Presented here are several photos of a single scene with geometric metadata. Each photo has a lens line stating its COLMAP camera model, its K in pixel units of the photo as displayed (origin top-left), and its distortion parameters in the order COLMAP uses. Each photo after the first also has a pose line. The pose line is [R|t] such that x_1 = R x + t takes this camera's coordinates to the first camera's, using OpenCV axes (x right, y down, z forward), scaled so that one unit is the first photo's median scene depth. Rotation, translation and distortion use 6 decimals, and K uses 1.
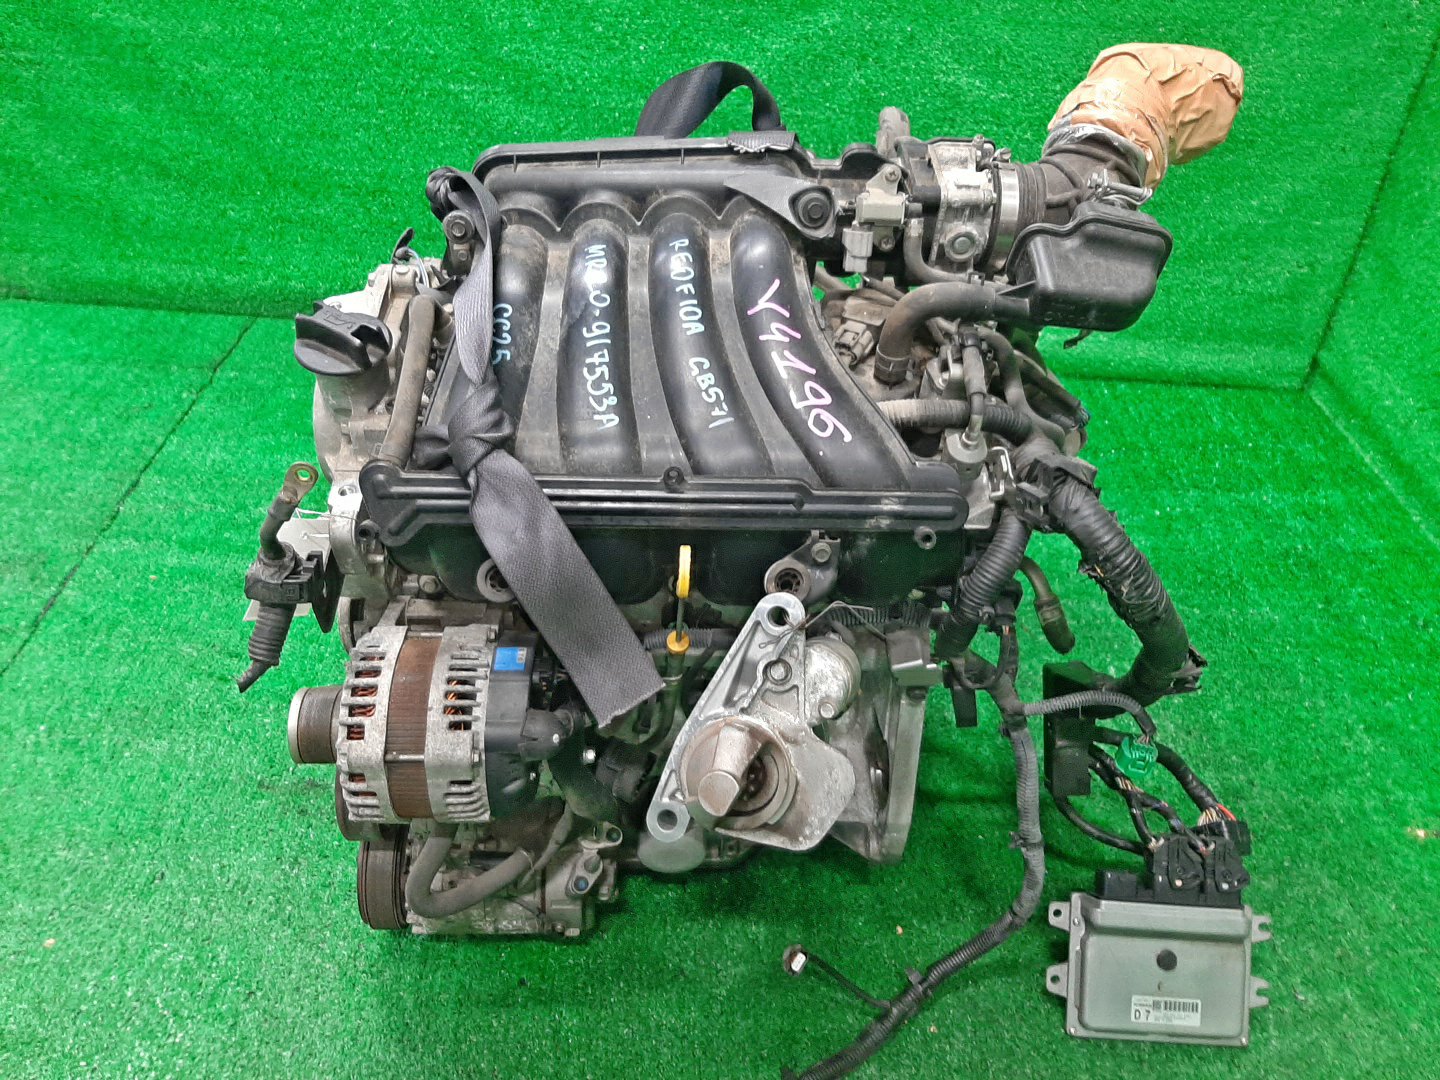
lens RADIAL K [[1108.2, 0, 720.0], [0, 1108.2, 540.0], [0, 0, 1]] dist [0.047521, -0.092600]
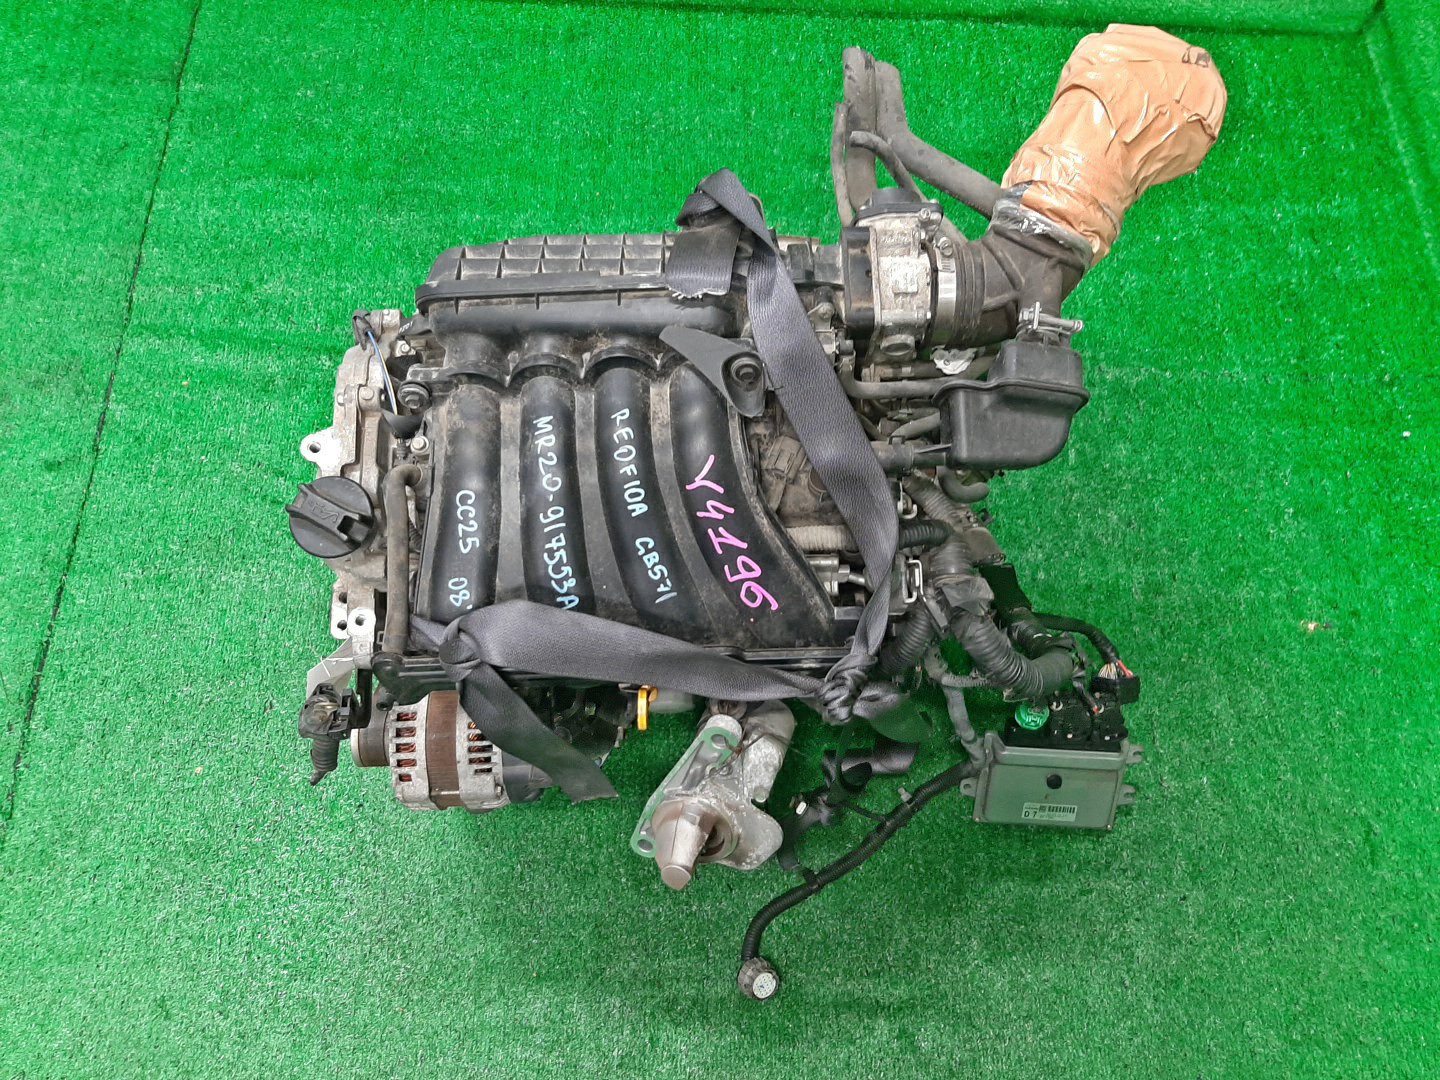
lens RADIAL K [[1091.3, 0, 720.0], [0, 1091.3, 540.0], [0, 0, 1]] dist [0.063901, -0.101448]
pose [[0.998731, -0.022298, -0.045168, 0.101131], [0.041646, 0.869939, 0.491398, -0.656405], [0.028336, -0.492655, 0.869763, 0.027224]]
